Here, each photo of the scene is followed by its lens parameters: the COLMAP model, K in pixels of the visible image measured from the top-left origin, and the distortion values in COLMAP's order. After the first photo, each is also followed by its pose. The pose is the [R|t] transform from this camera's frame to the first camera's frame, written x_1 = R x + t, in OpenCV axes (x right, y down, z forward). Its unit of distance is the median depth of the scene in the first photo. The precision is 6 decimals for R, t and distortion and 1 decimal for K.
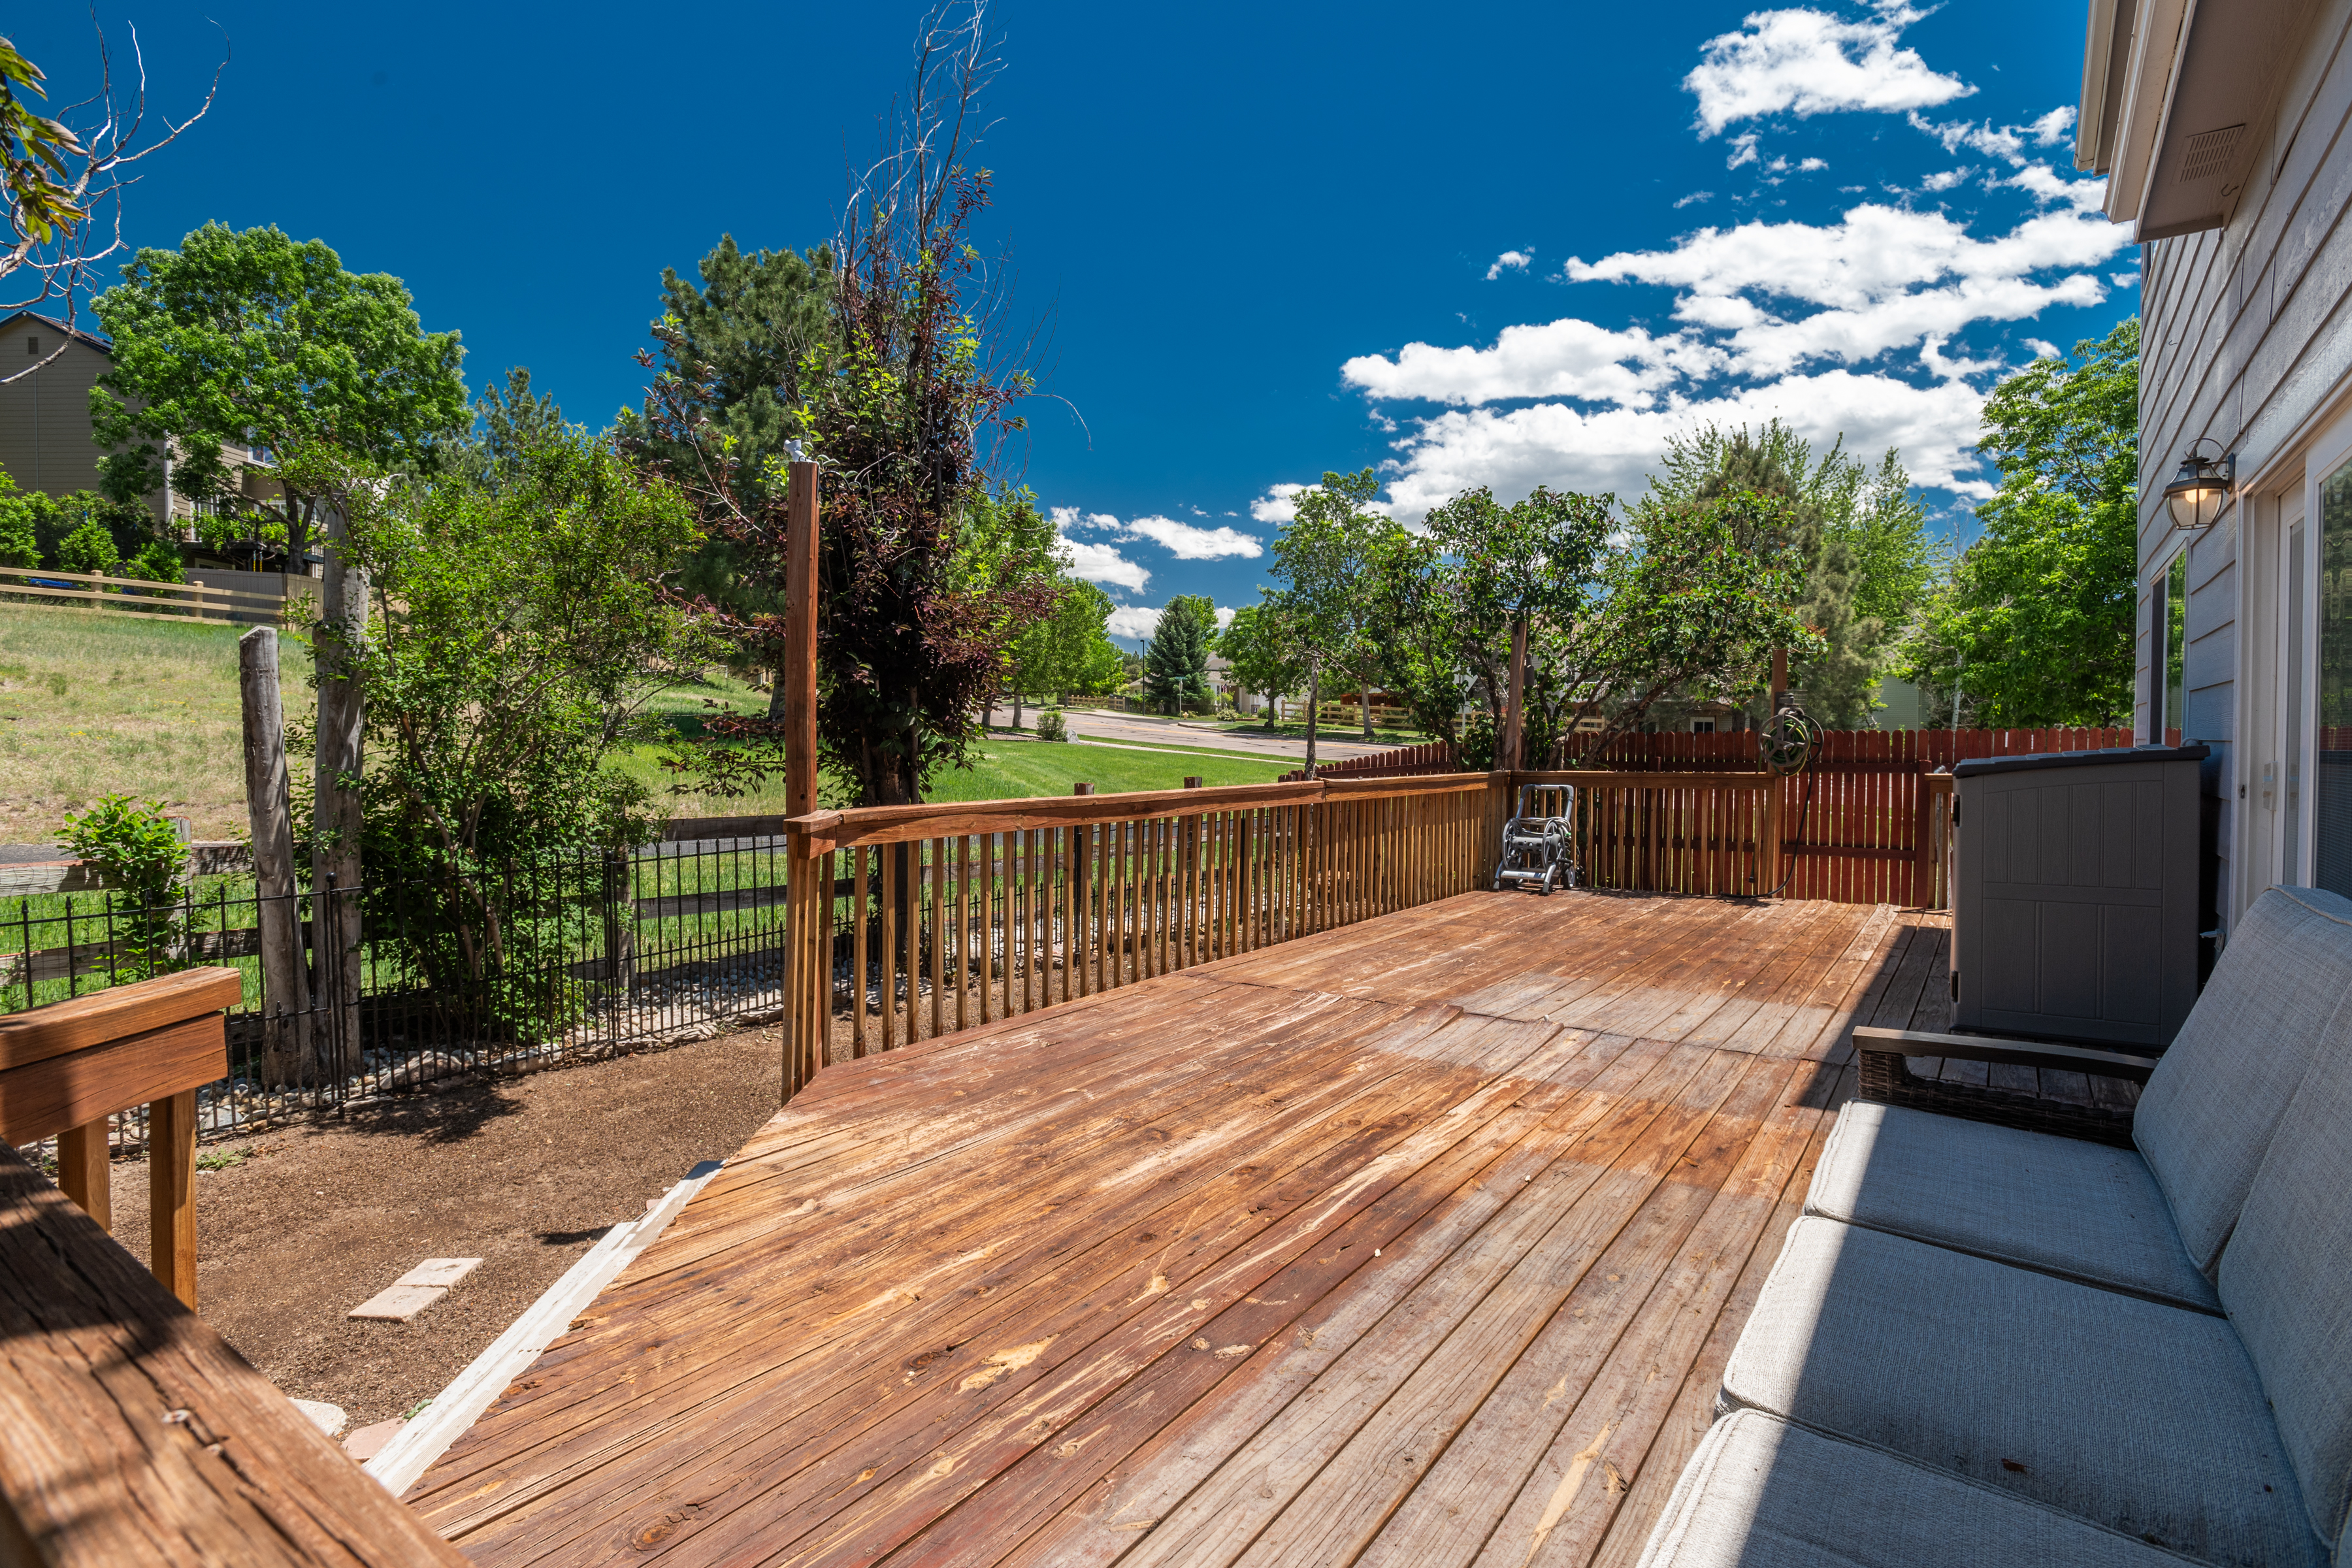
lens RADIAL K [[1163.0, 0, 1178.8], [0, 1163.0, 769.5], [0, 0, 1]] dist [-0.027549, -0.000616]
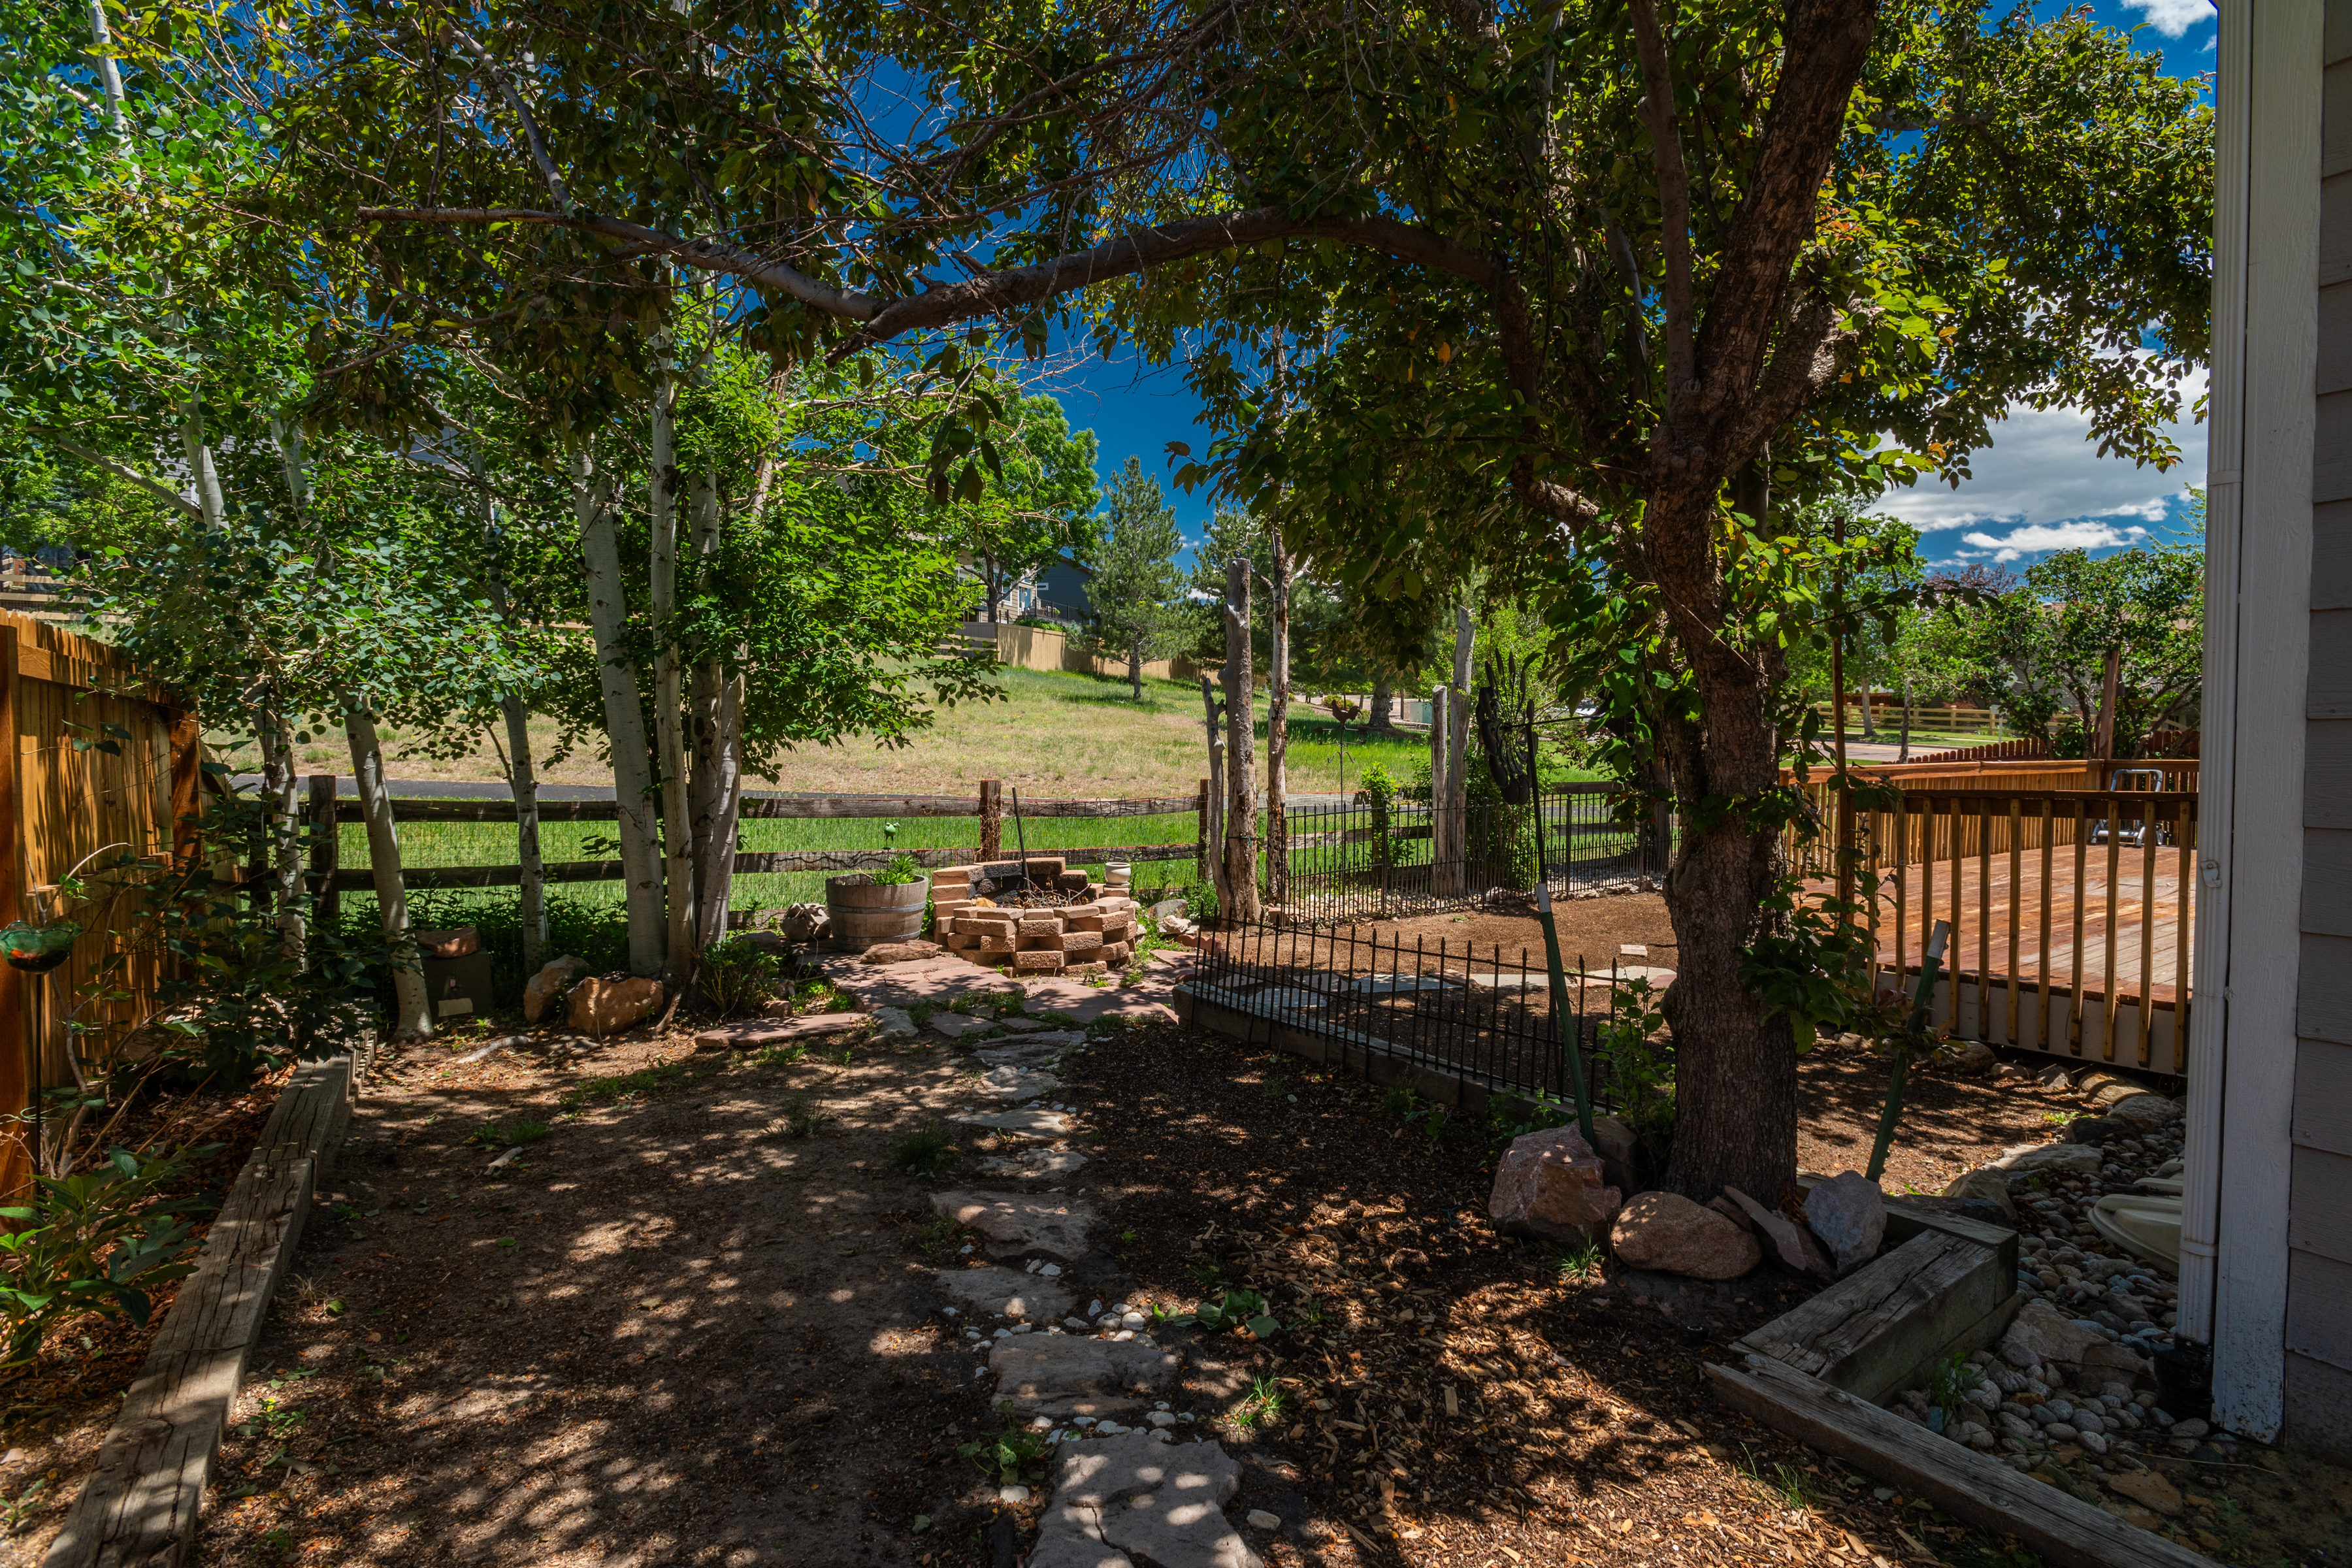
lens RADIAL K [[1116.1, 0, 1179.3], [0, 1116.1, 778.1], [0, 0, 1]] dist [0.001327, 0.000989]
pose [[0.935291, 0.009202, -0.353760, -0.261440], [-0.006768, 0.999944, 0.008117, 0.019213], [0.353814, -0.005197, 0.935301, -0.606282]]
